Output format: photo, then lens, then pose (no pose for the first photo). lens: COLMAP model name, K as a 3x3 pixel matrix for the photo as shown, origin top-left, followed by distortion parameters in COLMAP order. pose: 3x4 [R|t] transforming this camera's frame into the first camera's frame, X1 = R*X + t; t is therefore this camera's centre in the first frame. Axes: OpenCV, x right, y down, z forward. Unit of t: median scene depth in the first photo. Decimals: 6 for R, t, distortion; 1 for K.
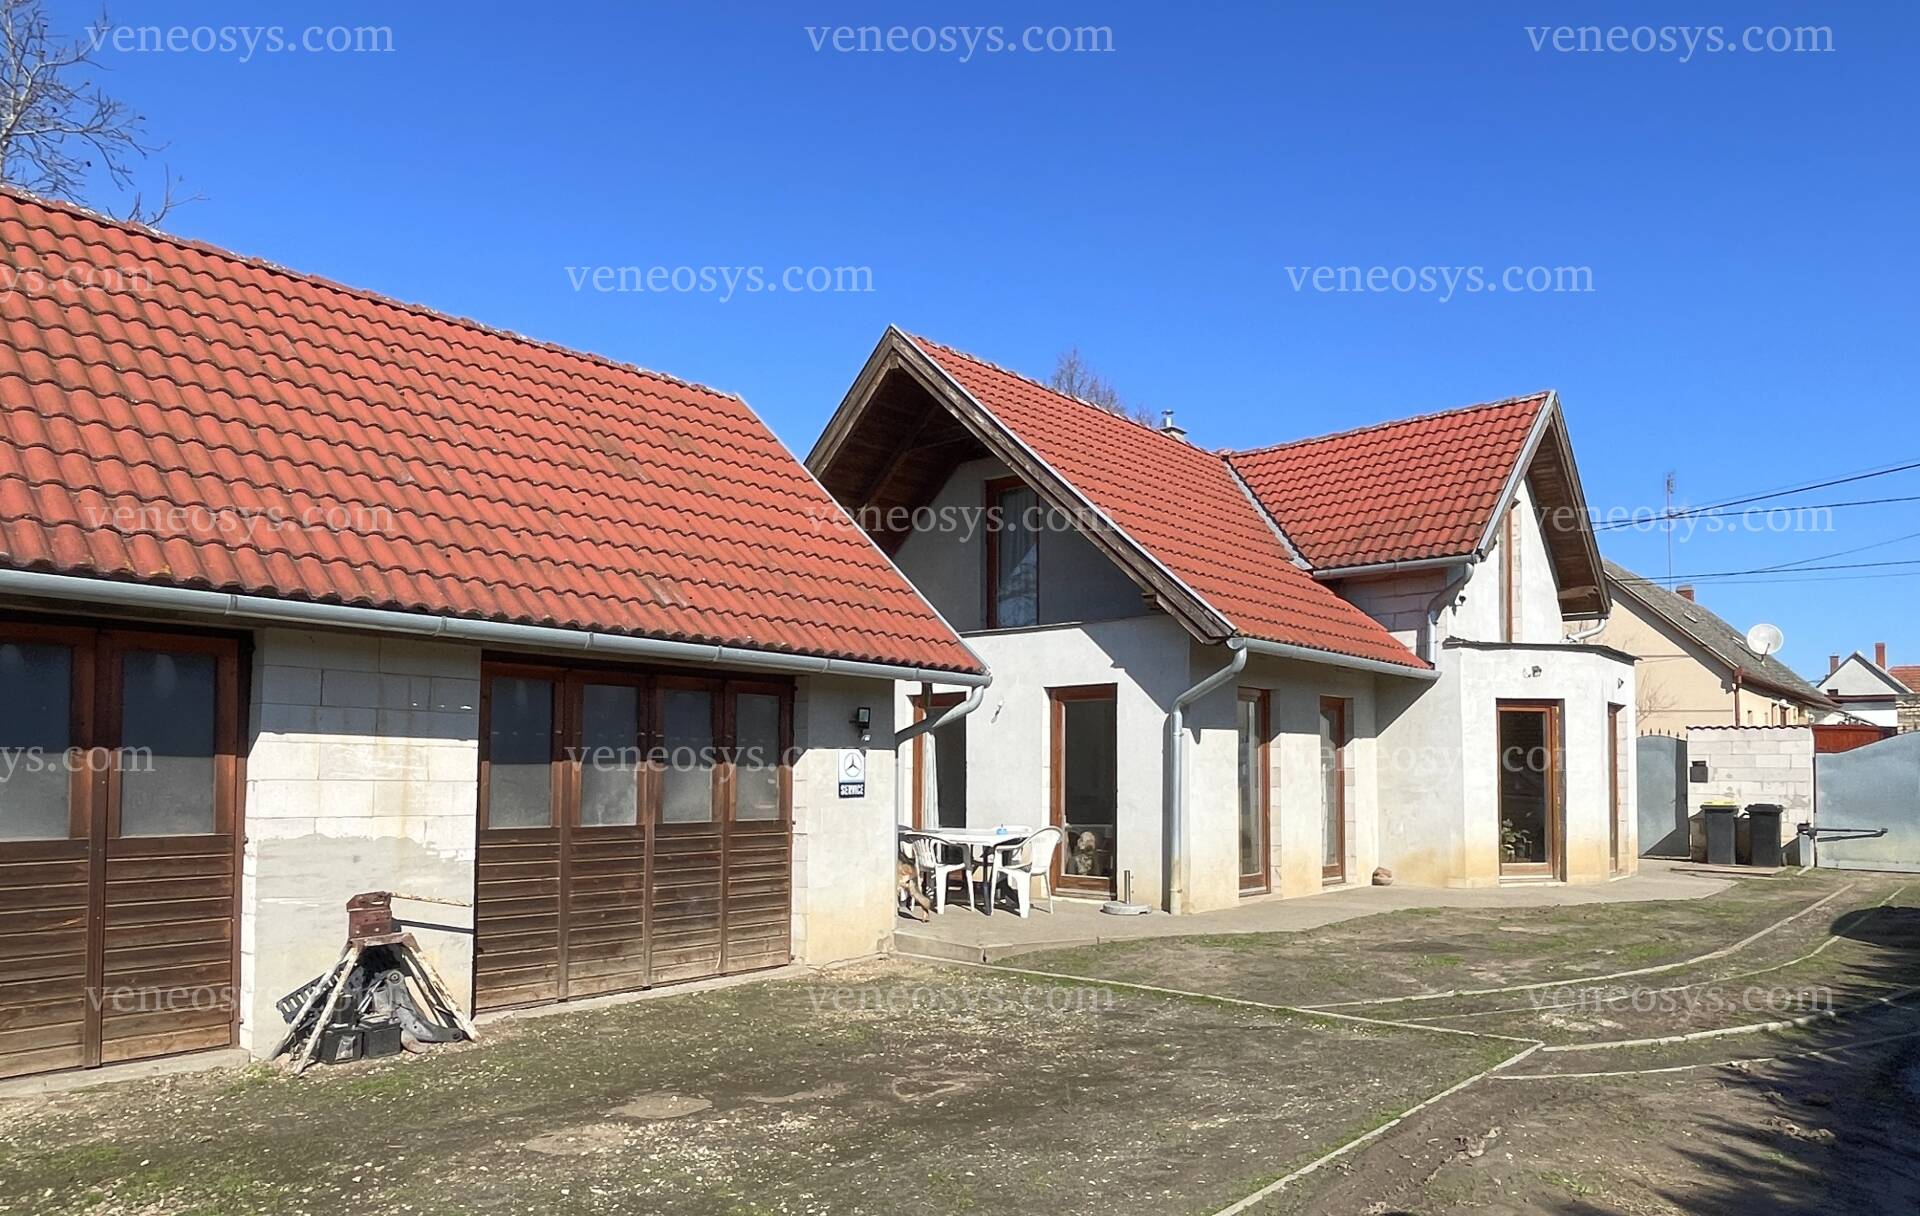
lens RADIAL K [[1189.3, 0, 956.4], [0, 1189.3, 726.9], [0, 0, 1]] dist [0.012994, -0.021911]
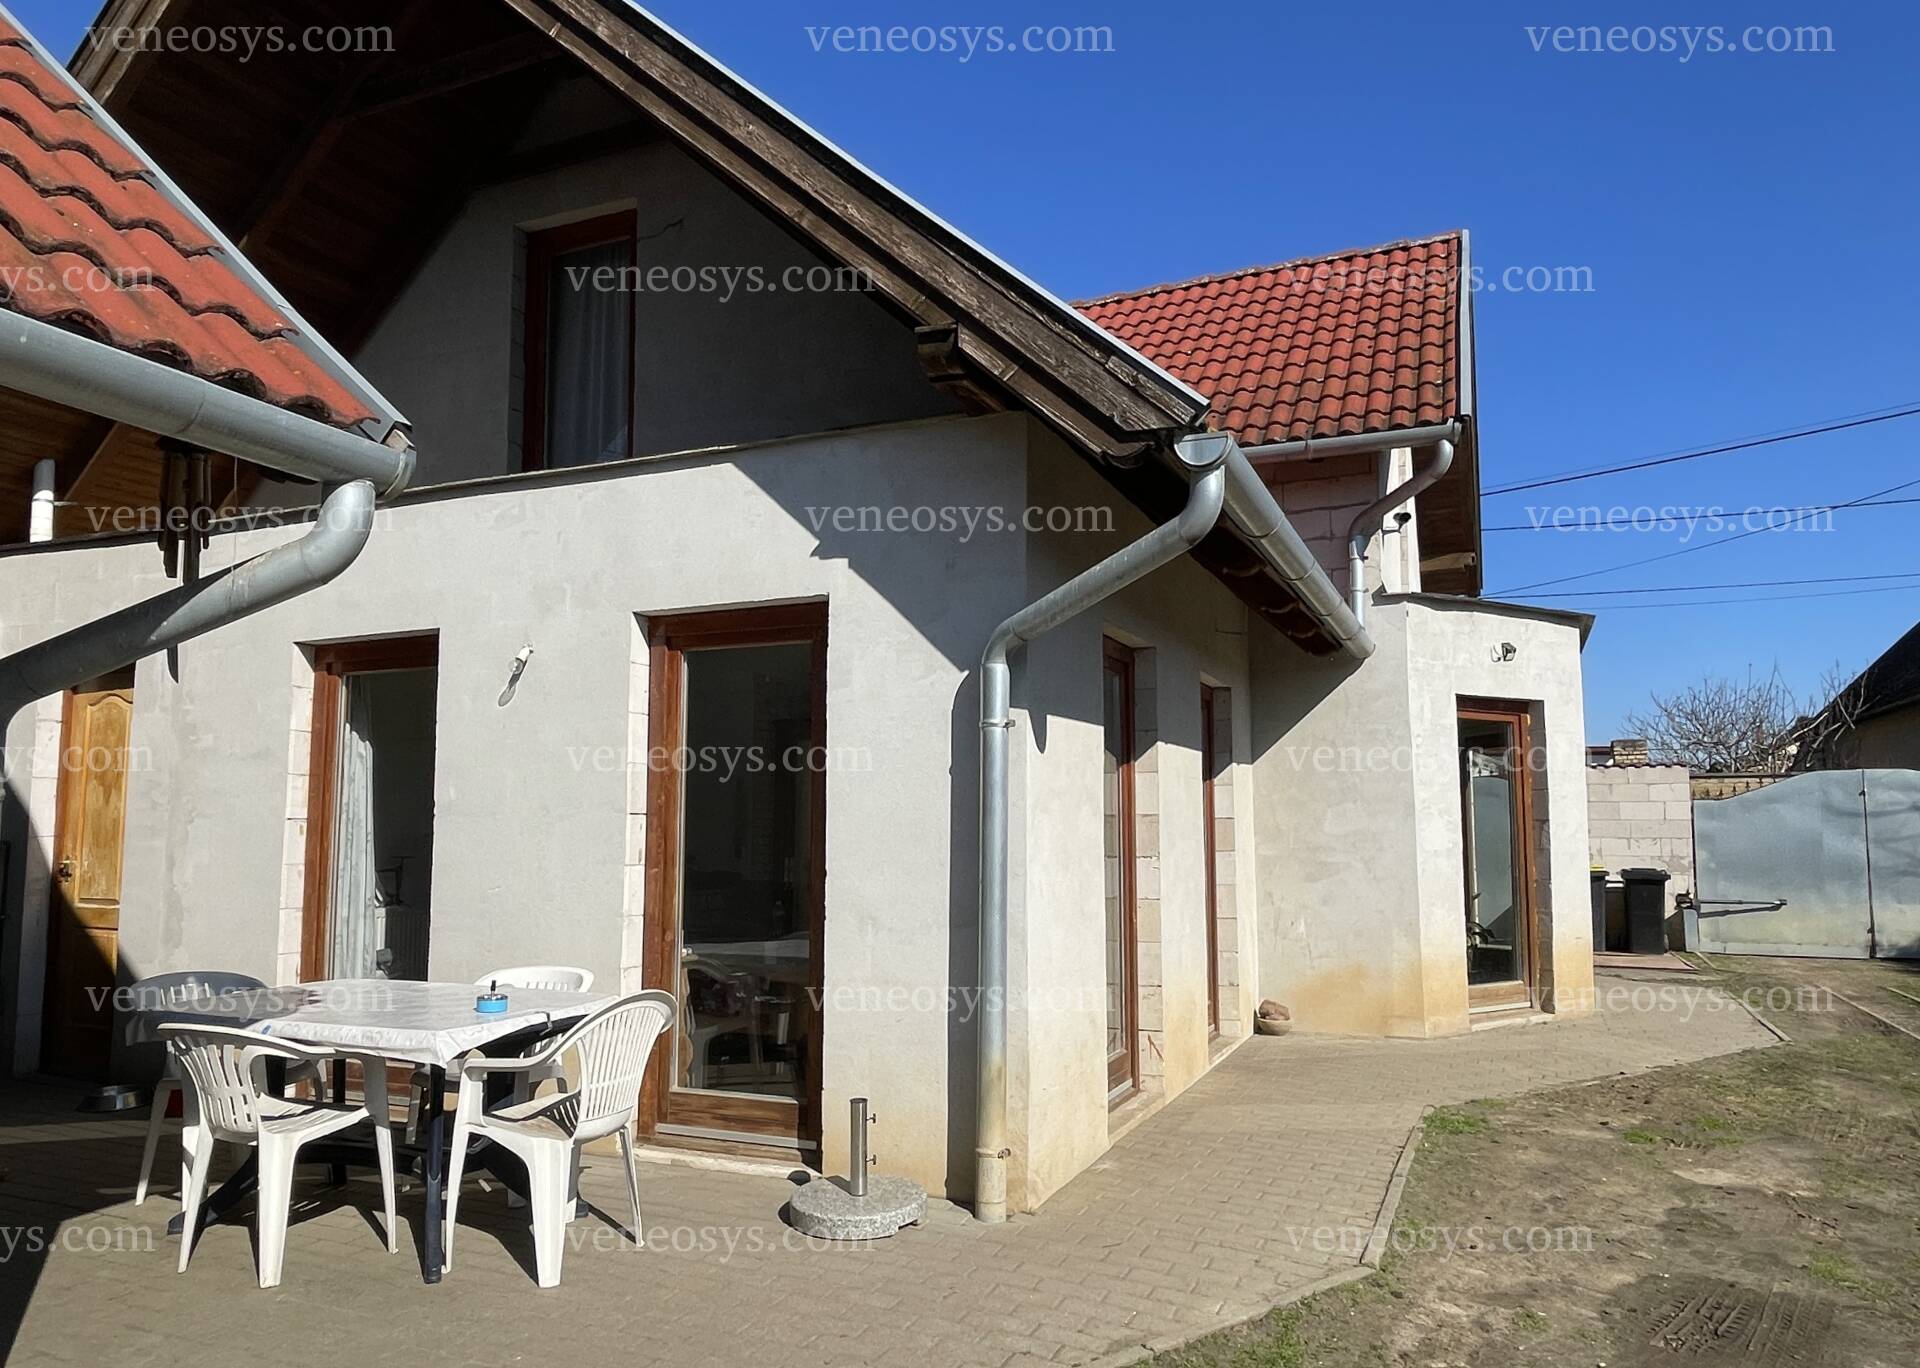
lens RADIAL K [[1292.2, 0, 959.3], [0, 1292.2, 717.9], [0, 0, 1]] dist [0.001331, -0.010898]
pose [[0.953520, 0.022452, 0.300491, 0.047670], [-0.007776, 0.998722, -0.049947, 0.022757], [-0.301229, 0.045289, 0.952476, 0.559819]]
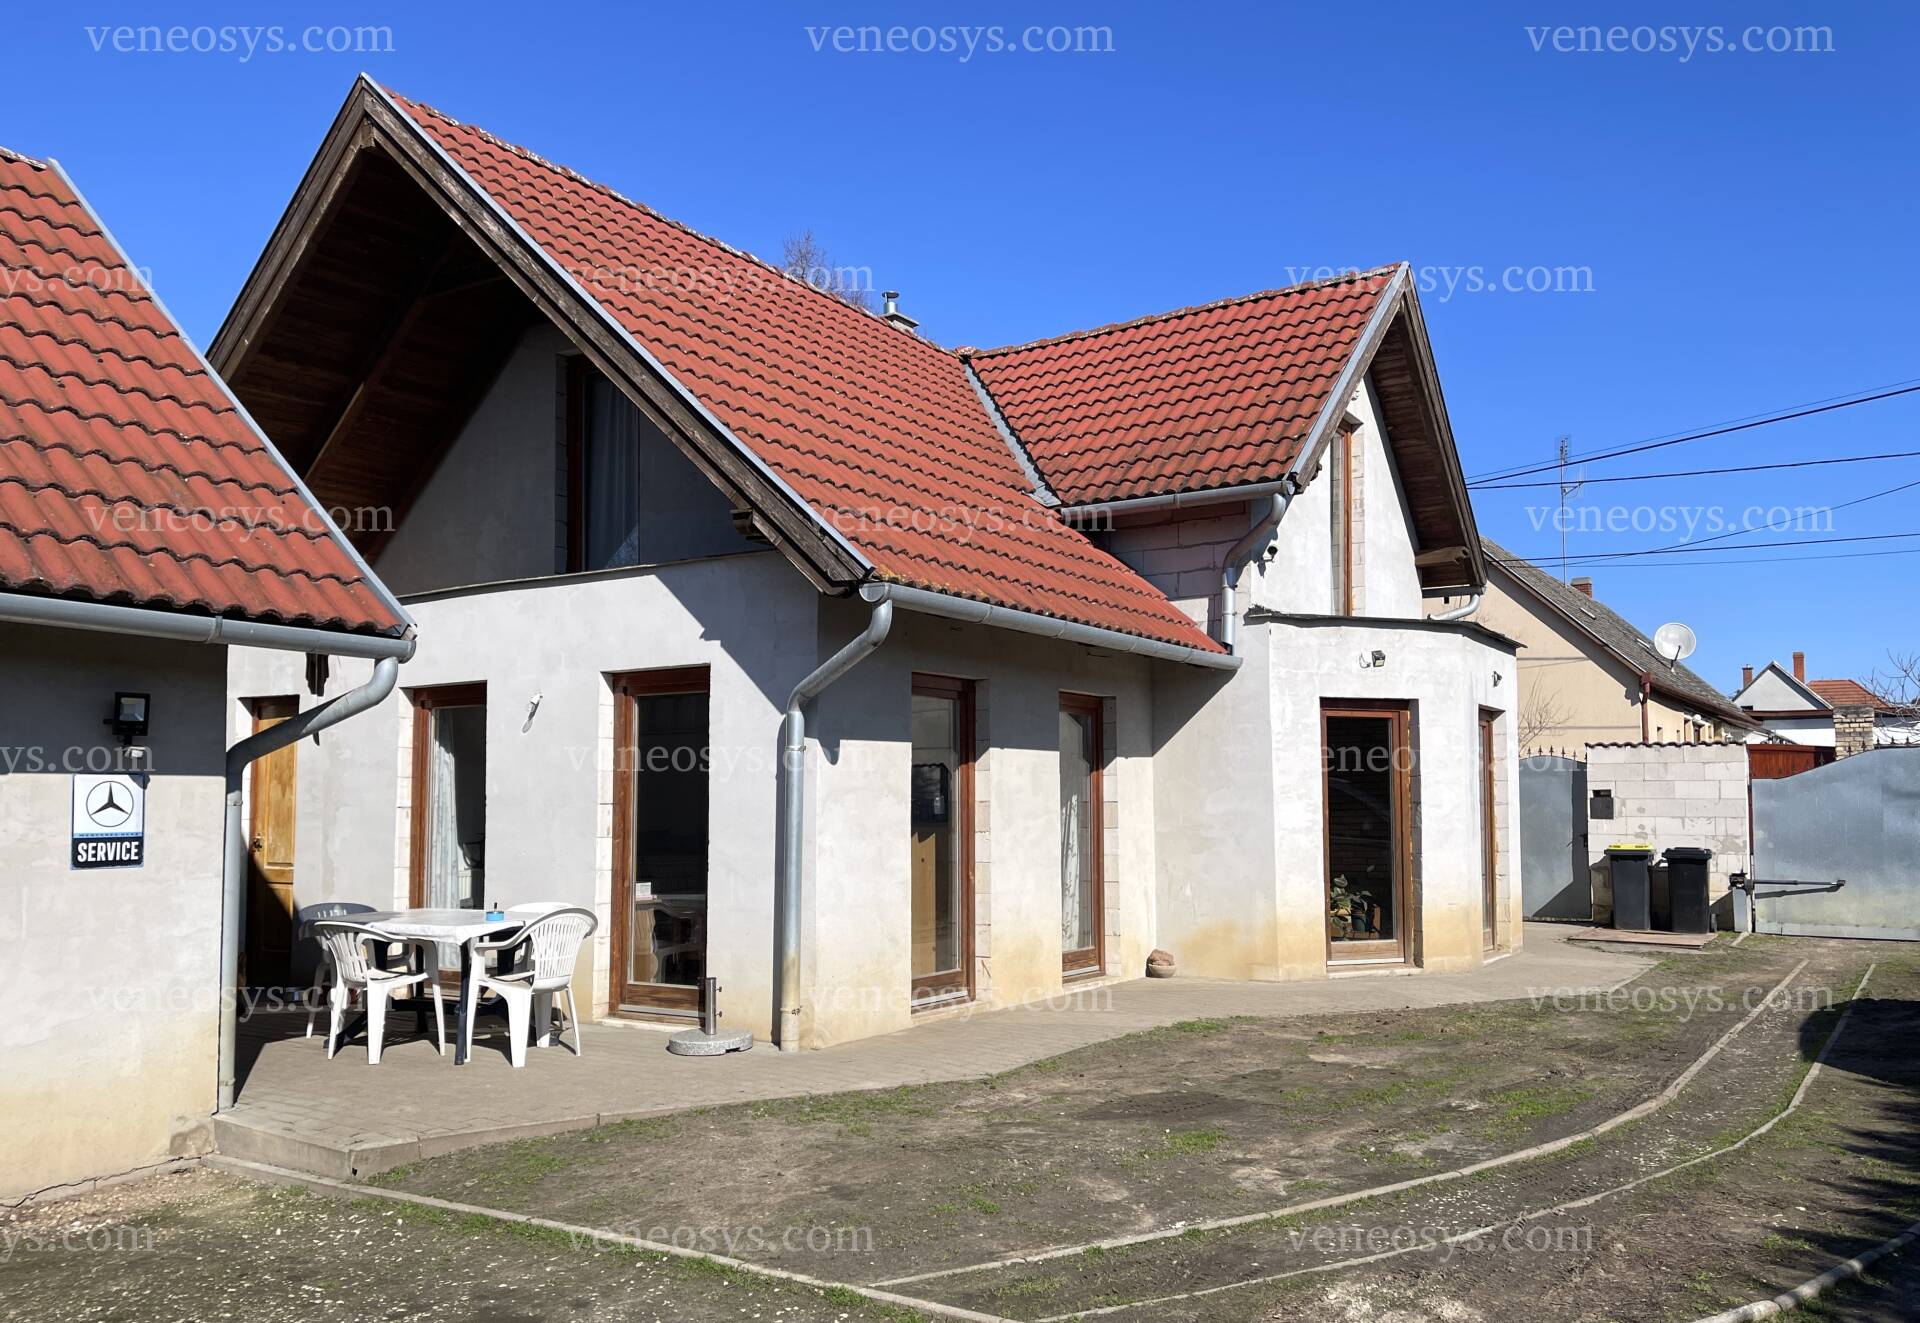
lens RADIAL K [[1473.4, 0, 936.1], [0, 1473.4, 724.3], [0, 0, 1]] dist [0.066220, -0.062310]
pose [[0.990348, 0.001379, 0.138597, 0.138670], [0.001198, 0.999828, -0.018510, 0.007475], [-0.138599, 0.018497, 0.990176, 0.228760]]
